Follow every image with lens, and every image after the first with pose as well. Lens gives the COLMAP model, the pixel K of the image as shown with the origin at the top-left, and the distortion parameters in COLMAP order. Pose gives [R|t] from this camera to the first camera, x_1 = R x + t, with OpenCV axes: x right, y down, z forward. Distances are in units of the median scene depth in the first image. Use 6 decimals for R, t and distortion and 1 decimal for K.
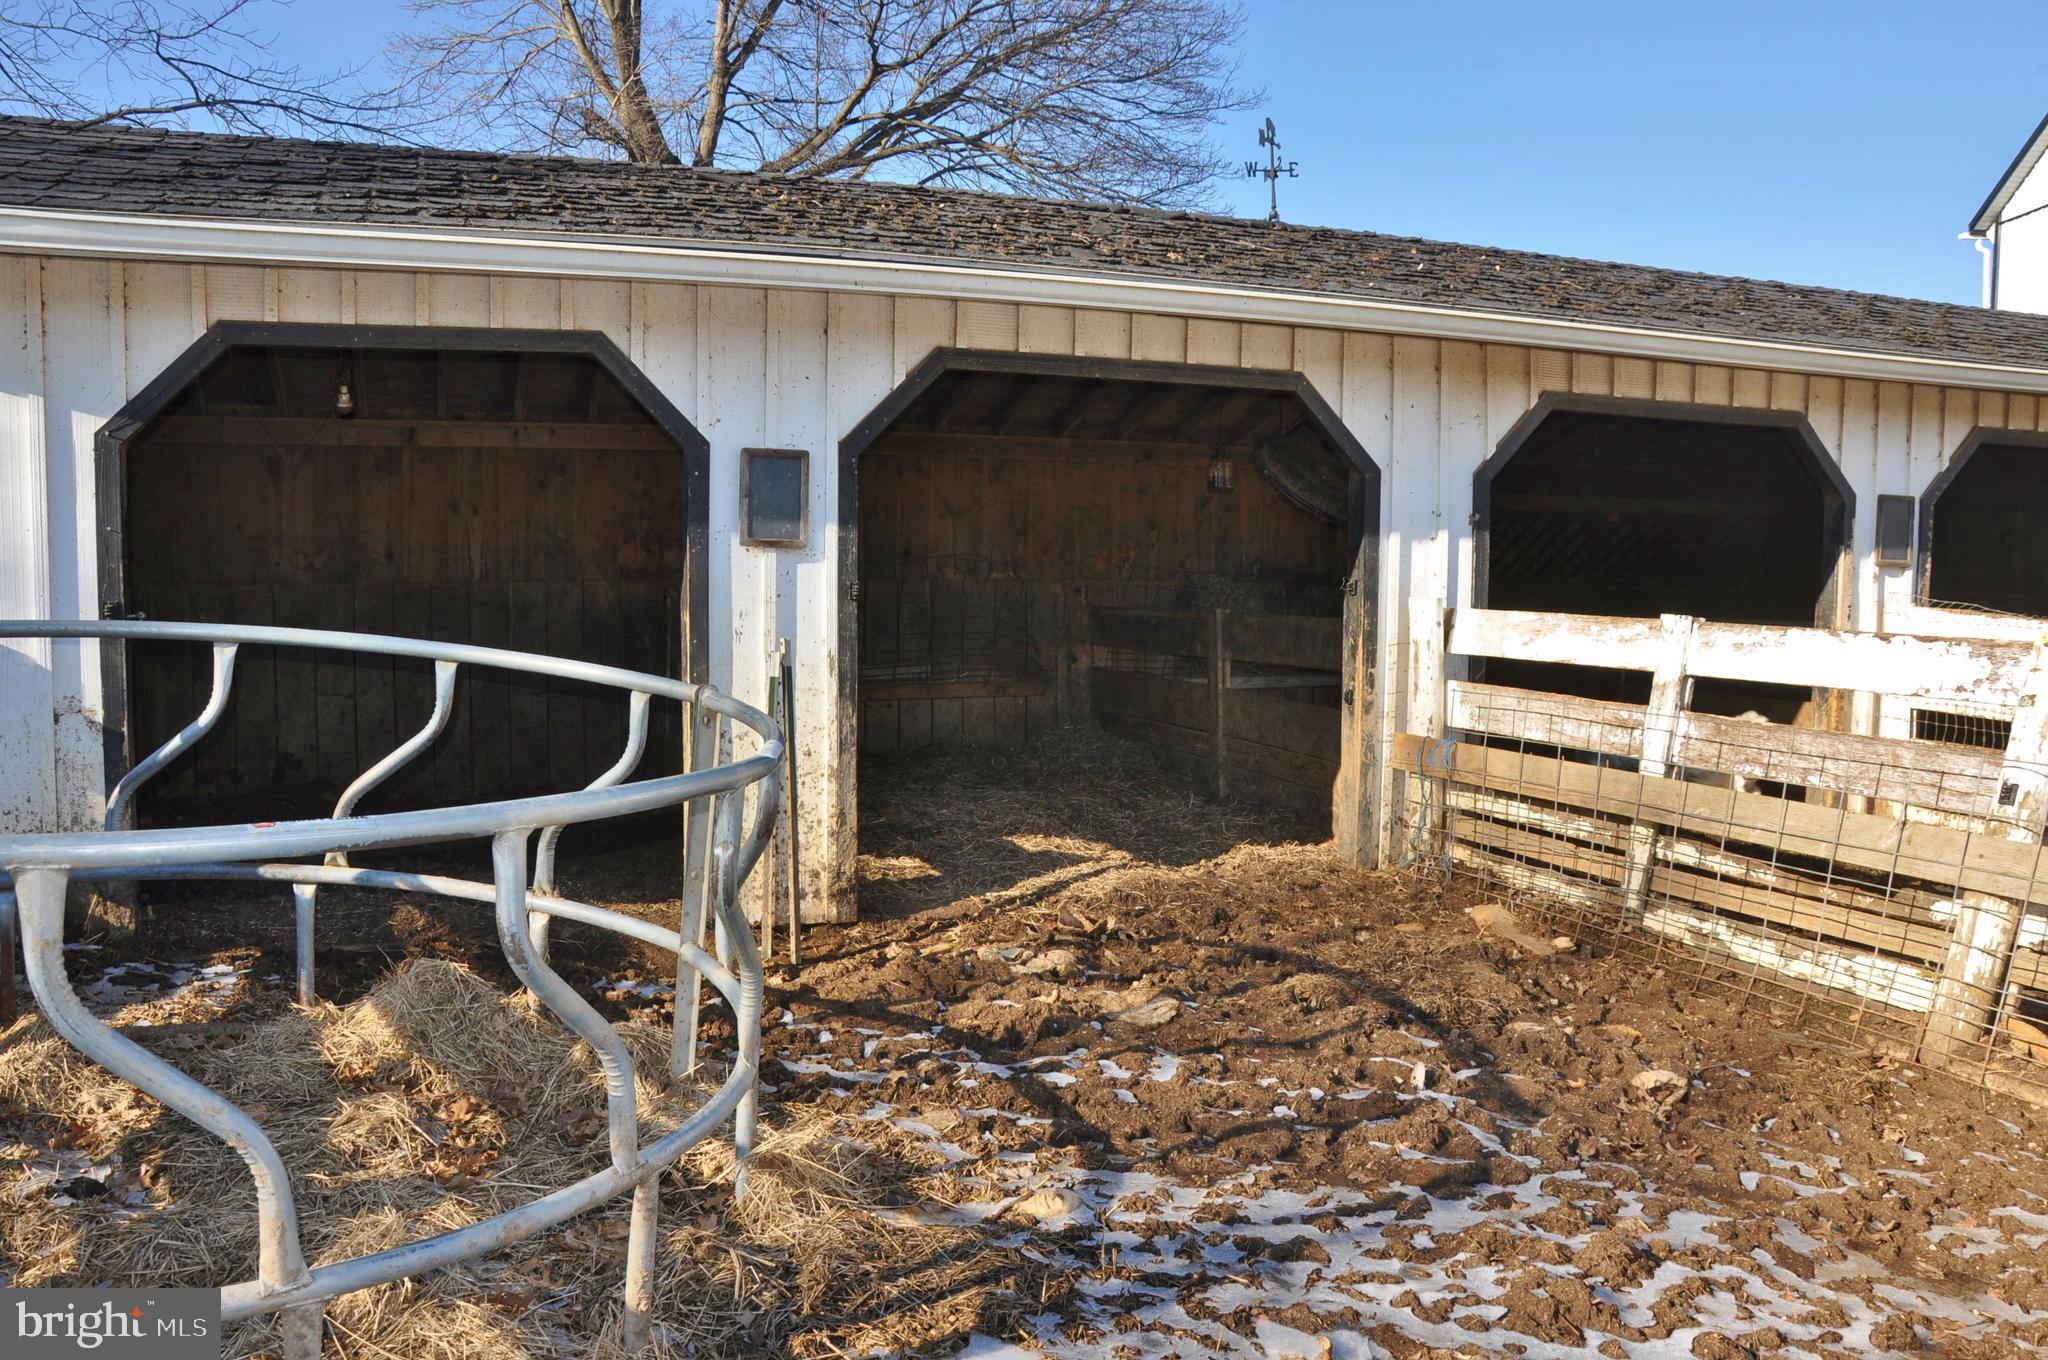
lens RADIAL K [[1604.1, 0, 1015.6], [0, 1604.1, 677.0], [0, 0, 1]] dist [-0.146896, 0.112605]
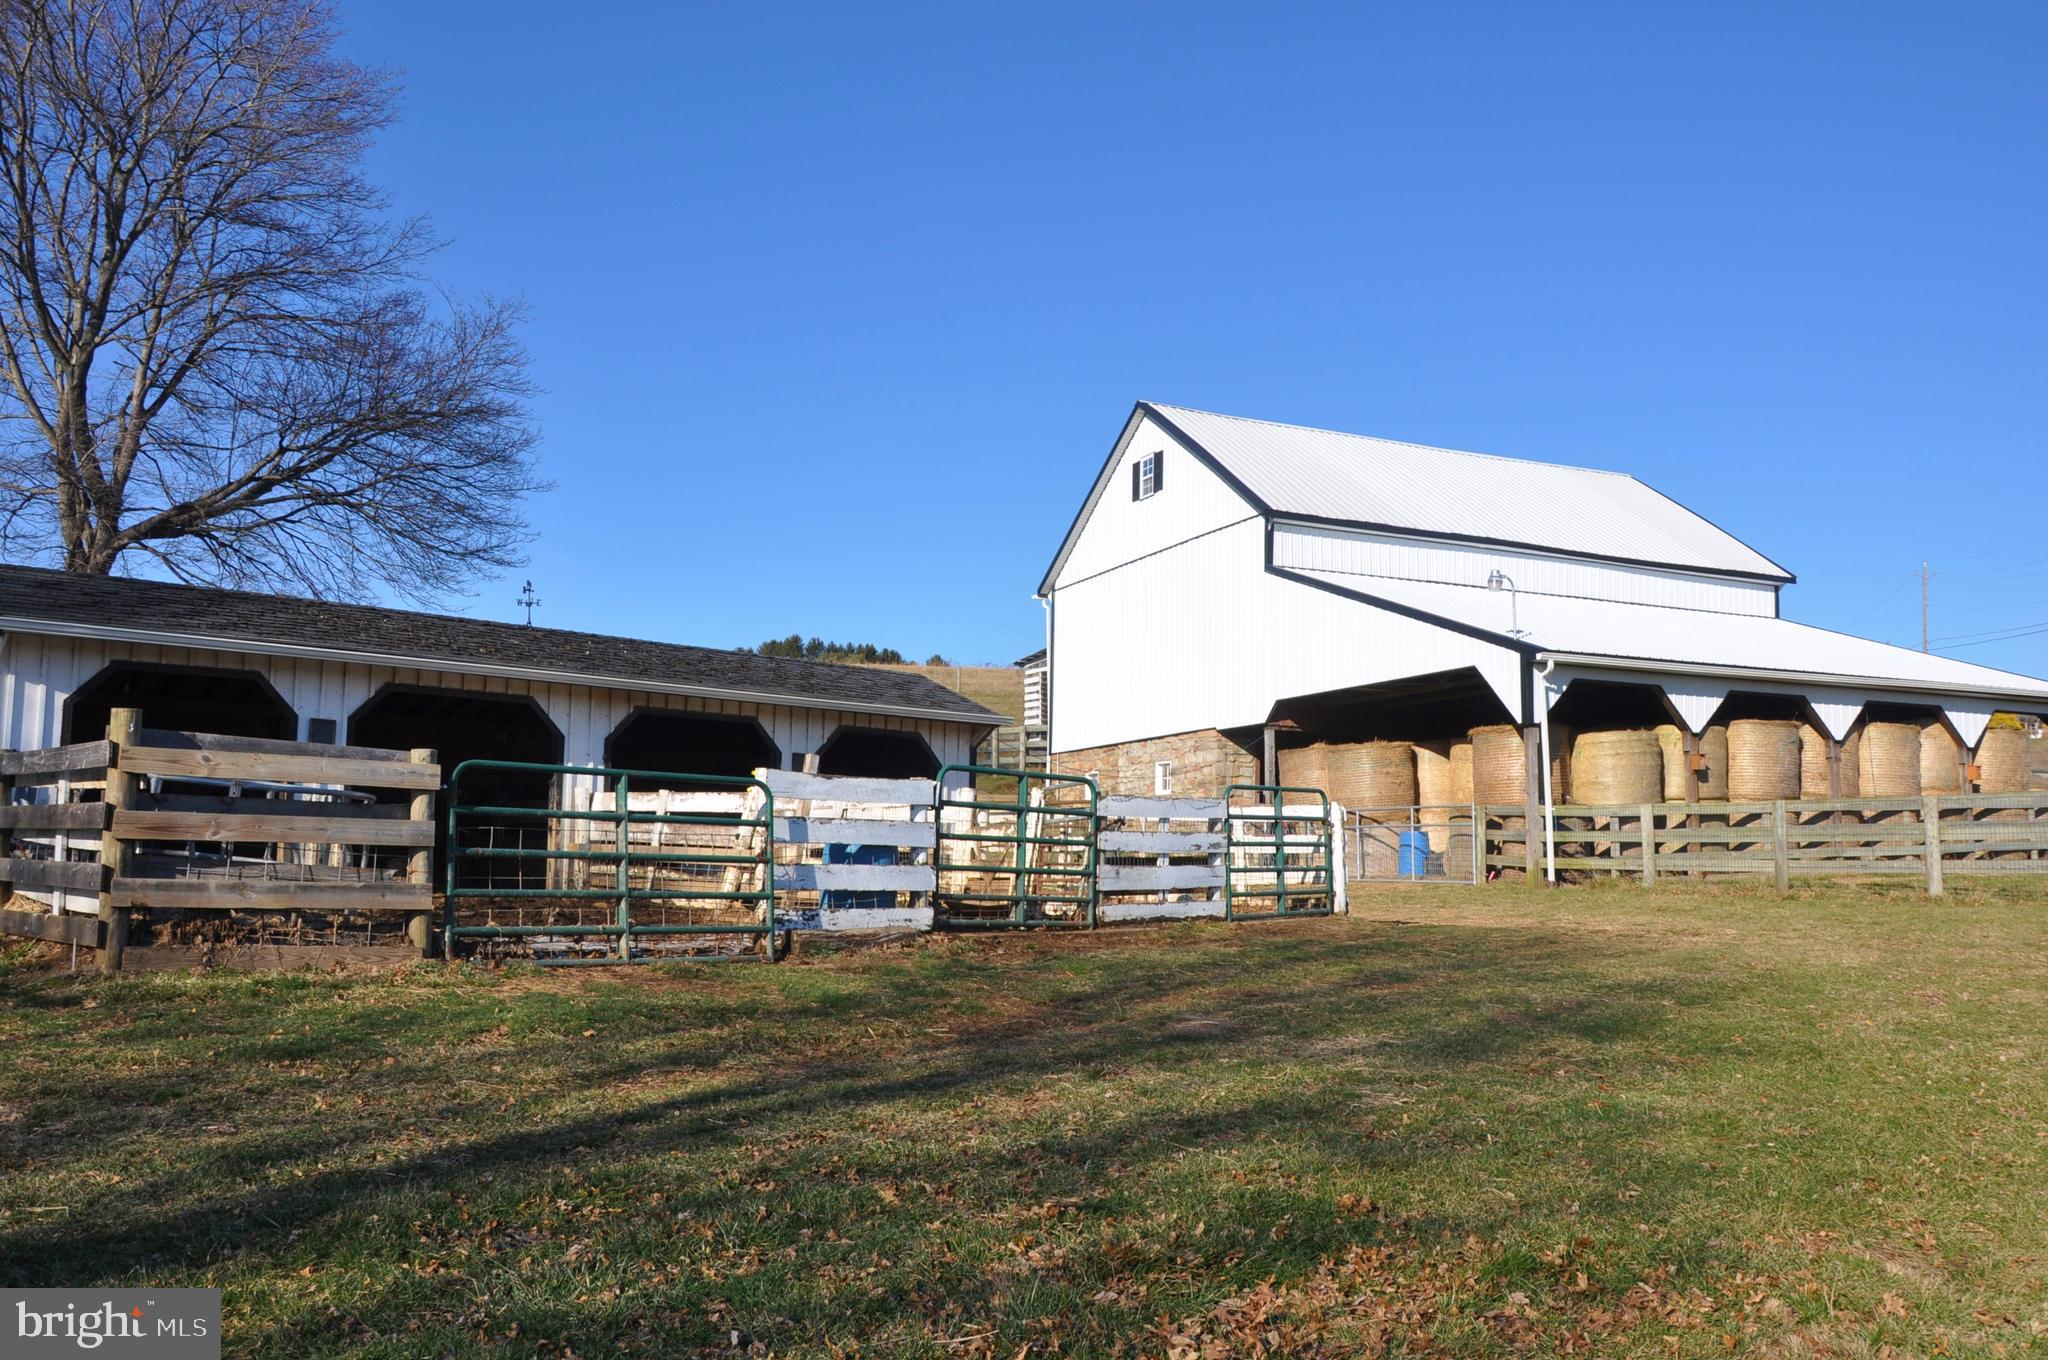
lens RADIAL K [[1604.1, 0, 1020.4], [0, 1604.1, 675.3], [0, 0, 1]] dist [-0.146896, 0.112605]
pose [[0.910068, 0.048994, 0.411552, -0.142369], [0.023610, 0.985248, -0.169499, 0.207344], [-0.413785, 0.163972, 0.895486, -1.489874]]
